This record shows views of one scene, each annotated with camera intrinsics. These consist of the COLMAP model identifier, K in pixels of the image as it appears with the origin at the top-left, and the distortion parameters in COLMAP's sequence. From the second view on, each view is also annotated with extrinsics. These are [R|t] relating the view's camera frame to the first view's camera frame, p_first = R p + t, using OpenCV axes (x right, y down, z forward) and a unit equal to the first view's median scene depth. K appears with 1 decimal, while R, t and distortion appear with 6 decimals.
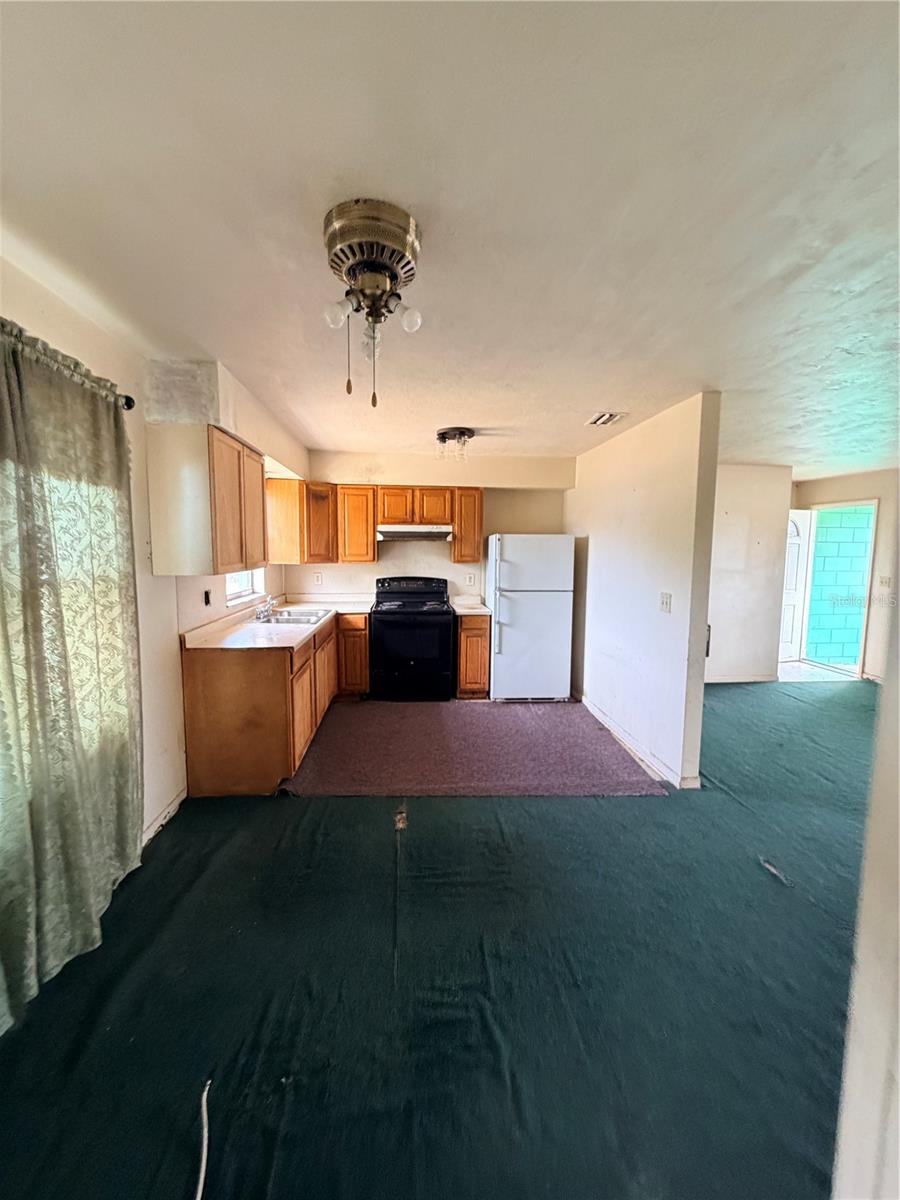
lens RADIAL K [[481.5, 0, 451.3], [0, 481.5, 595.5], [0, 0, 1]] dist [-0.001512, -0.000025]
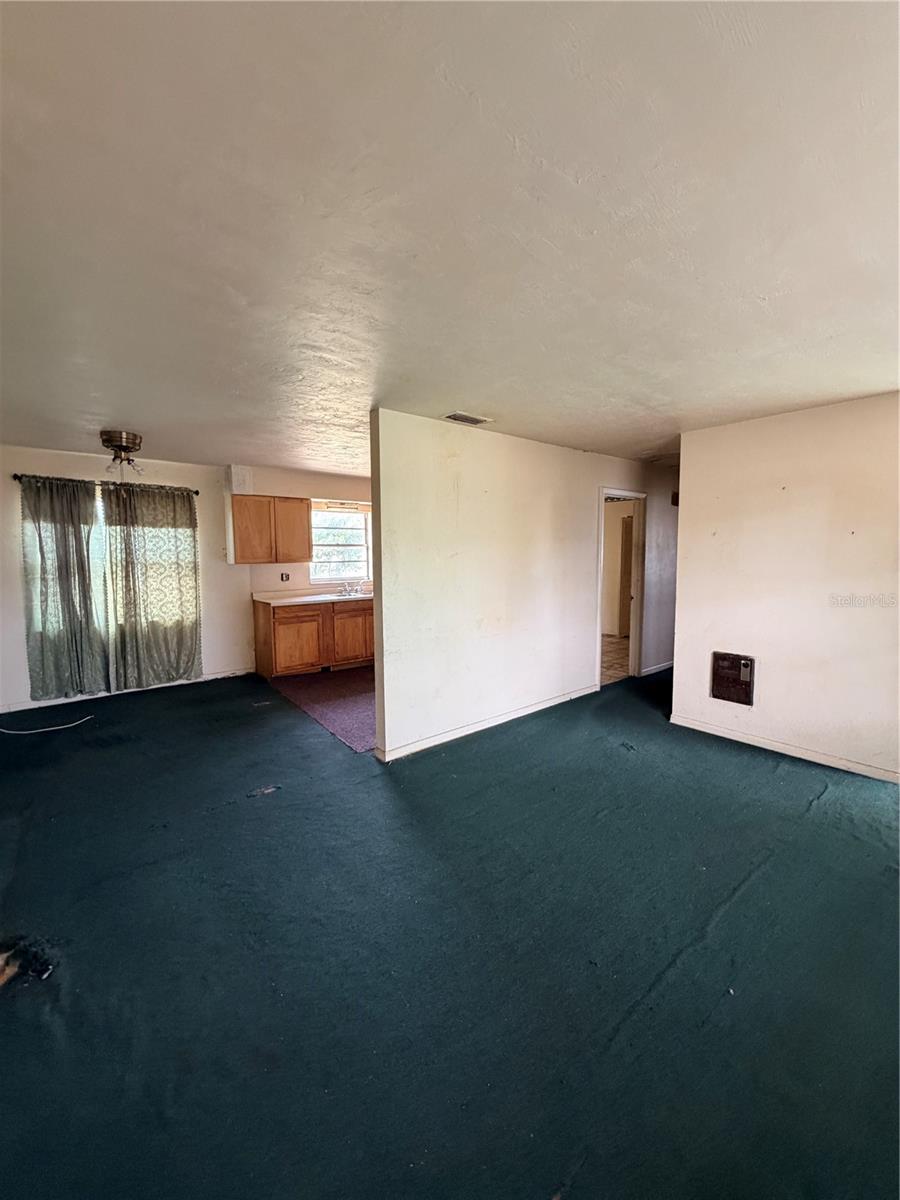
lens RADIAL K [[480.1, 0, 449.5], [0, 480.1, 595.7], [0, 0, 1]] dist [-0.000969, 0.000313]
pose [[0.563350, 0.065677, -0.823604, 0.965651], [-0.071863, 0.996953, 0.030346, -0.017659], [0.823087, 0.042092, 0.566353, 0.311385]]
